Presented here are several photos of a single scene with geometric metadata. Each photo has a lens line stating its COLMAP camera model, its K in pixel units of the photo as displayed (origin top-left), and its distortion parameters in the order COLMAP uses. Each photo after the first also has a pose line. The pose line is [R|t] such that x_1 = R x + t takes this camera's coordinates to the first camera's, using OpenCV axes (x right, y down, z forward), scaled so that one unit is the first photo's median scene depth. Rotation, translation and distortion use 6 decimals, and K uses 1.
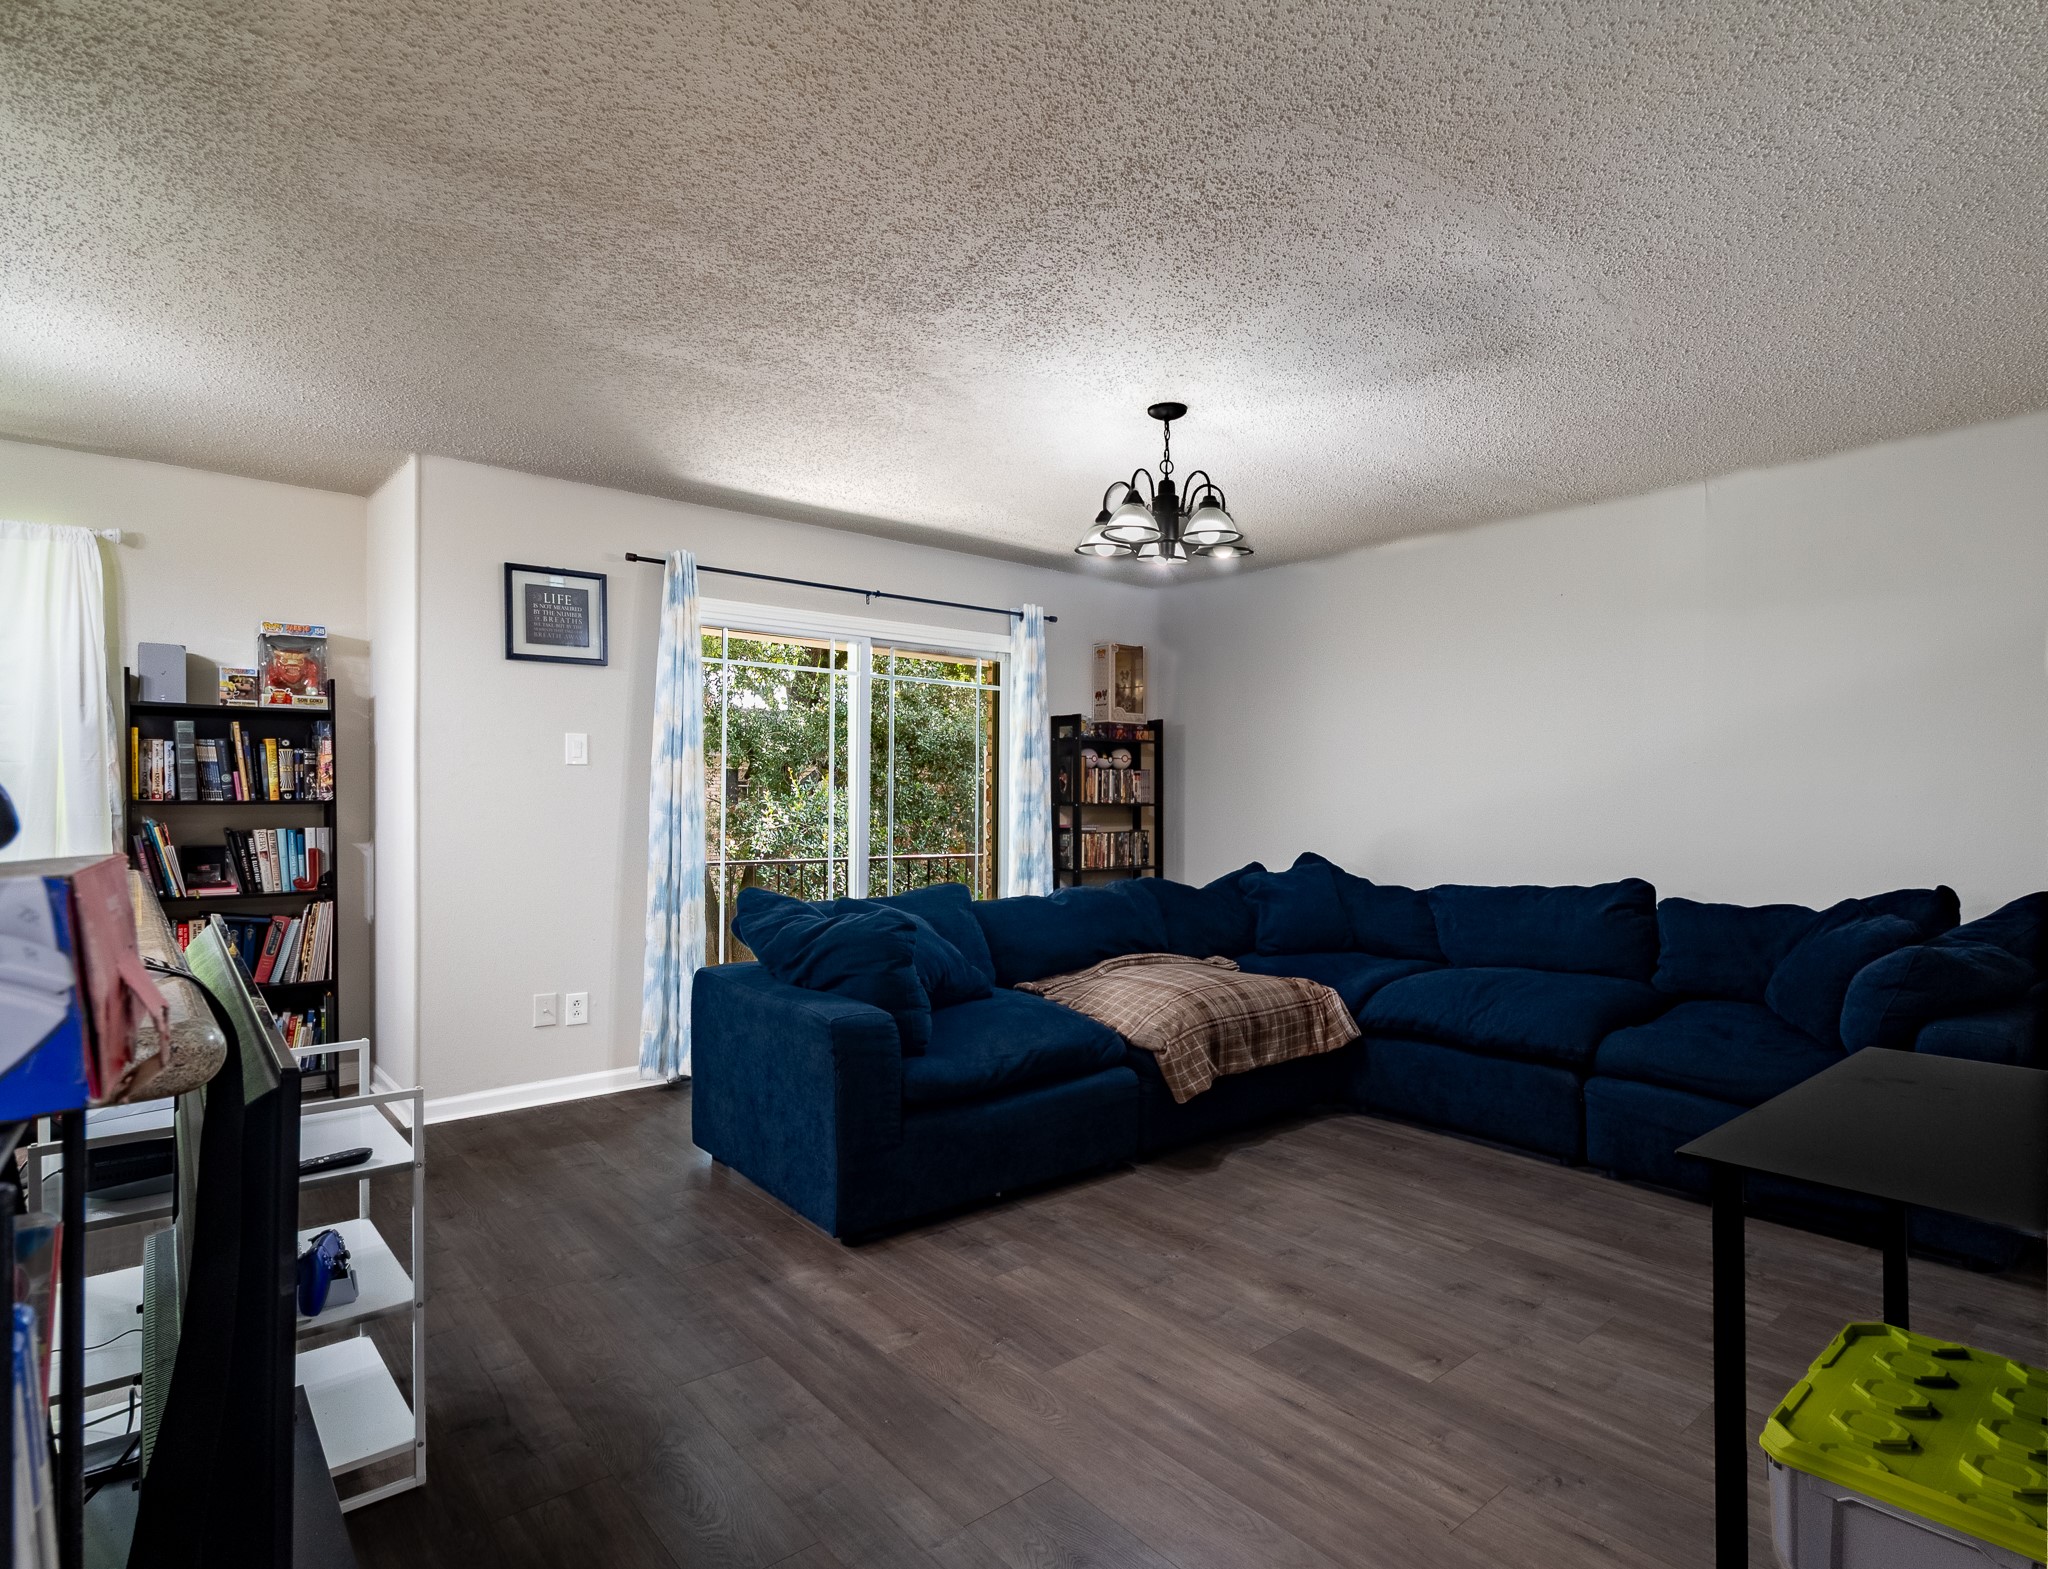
lens RADIAL K [[1100.8, 0, 1104.2], [0, 1100.8, 811.7], [0, 0, 1]] dist [-0.000335, -0.000069]
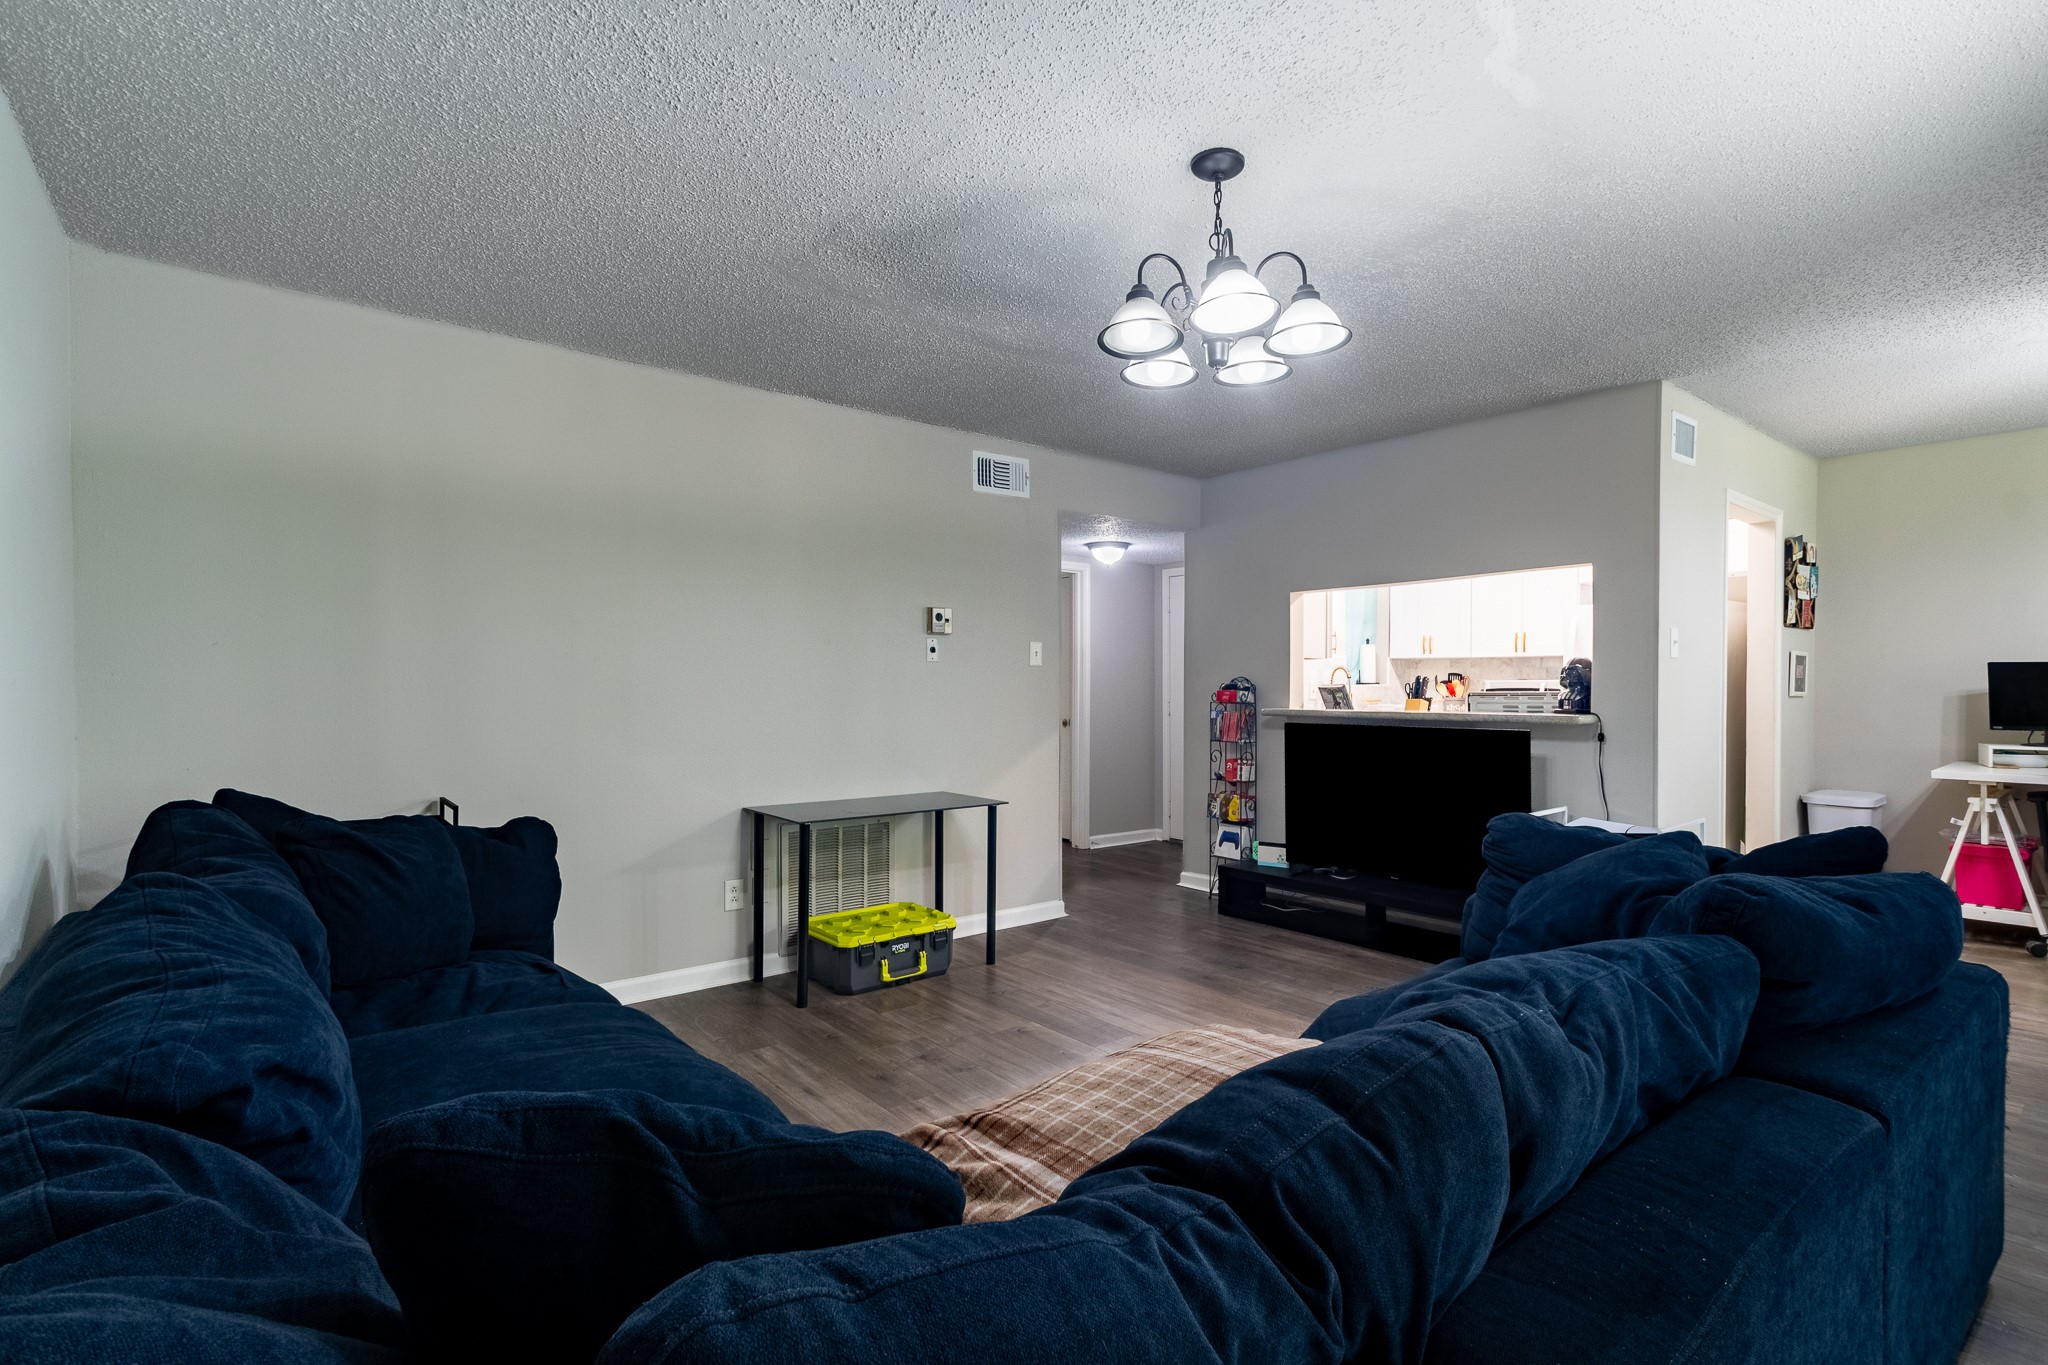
lens RADIAL K [[979.8, 0, 1011.6], [0, 979.8, 688.5], [0, 0, 1]] dist [0.003175, -0.000014]
pose [[-0.998272, -0.002972, 0.058682, 0.130615], [-0.002258, 0.999923, 0.012235, -0.017666], [-0.058714, 0.012082, -0.998202, 1.399397]]
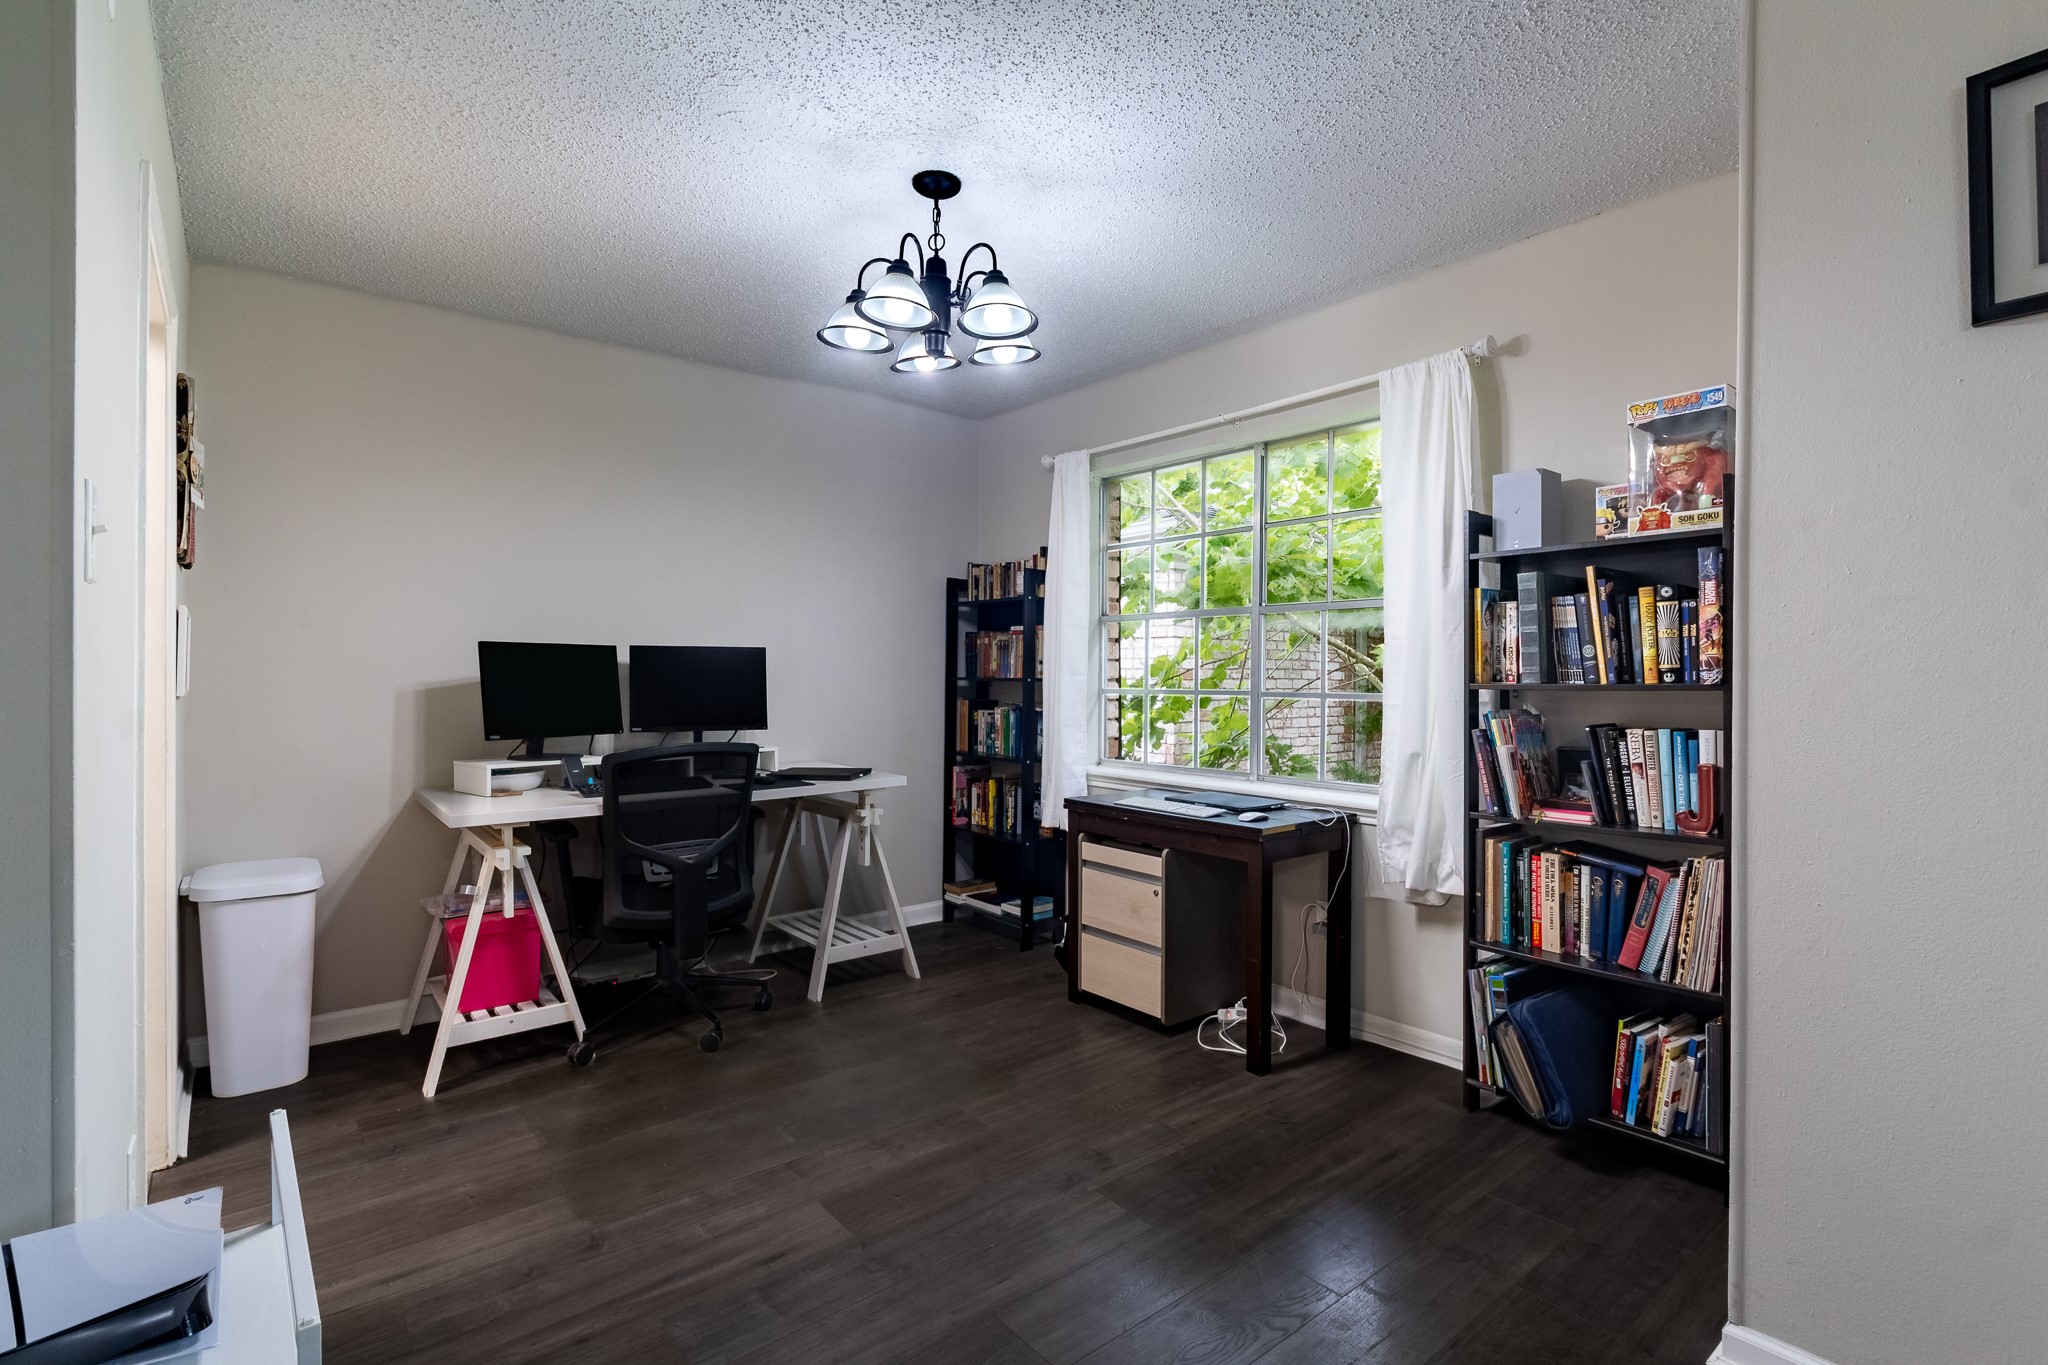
lens RADIAL K [[979.8, 0, 1027.3], [0, 979.8, 674.2], [0, 0, 1]] dist [0.003175, -0.000014]
pose [[-0.033381, -0.006269, -0.999423, -0.178428], [-0.008357, 0.999947, -0.005993, -0.009488], [0.999408, 0.008152, -0.033431, 0.659144]]
